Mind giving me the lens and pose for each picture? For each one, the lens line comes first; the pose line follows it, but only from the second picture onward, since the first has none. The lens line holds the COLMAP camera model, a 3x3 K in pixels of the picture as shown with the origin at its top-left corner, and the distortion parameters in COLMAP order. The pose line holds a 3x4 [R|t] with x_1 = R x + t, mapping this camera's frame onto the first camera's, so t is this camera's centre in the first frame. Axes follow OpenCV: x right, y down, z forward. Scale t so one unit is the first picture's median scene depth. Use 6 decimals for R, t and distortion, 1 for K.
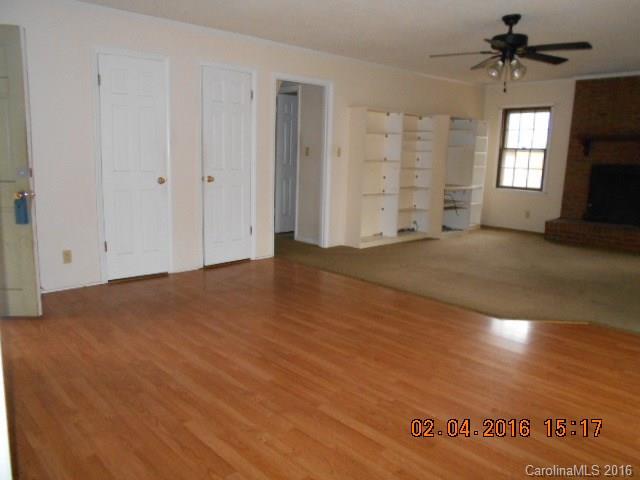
lens RADIAL K [[516.7, 0, 318.3], [0, 516.7, 239.6], [0, 0, 1]] dist [0.028036, 0.025014]
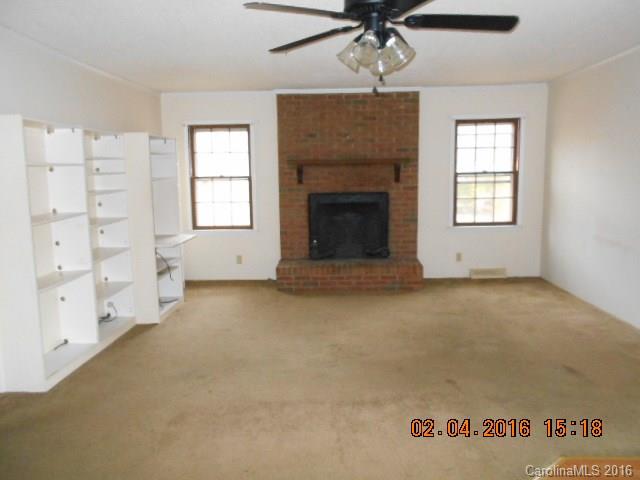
lens RADIAL K [[516.7, 0, 317.7], [0, 516.7, 242.5], [0, 0, 1]] dist [0.028036, 0.025014]
pose [[0.733901, -0.132394, 0.666229, -0.036887], [0.148945, 0.988317, 0.032326, -0.089583], [-0.662725, 0.075507, 0.745046, 0.365468]]
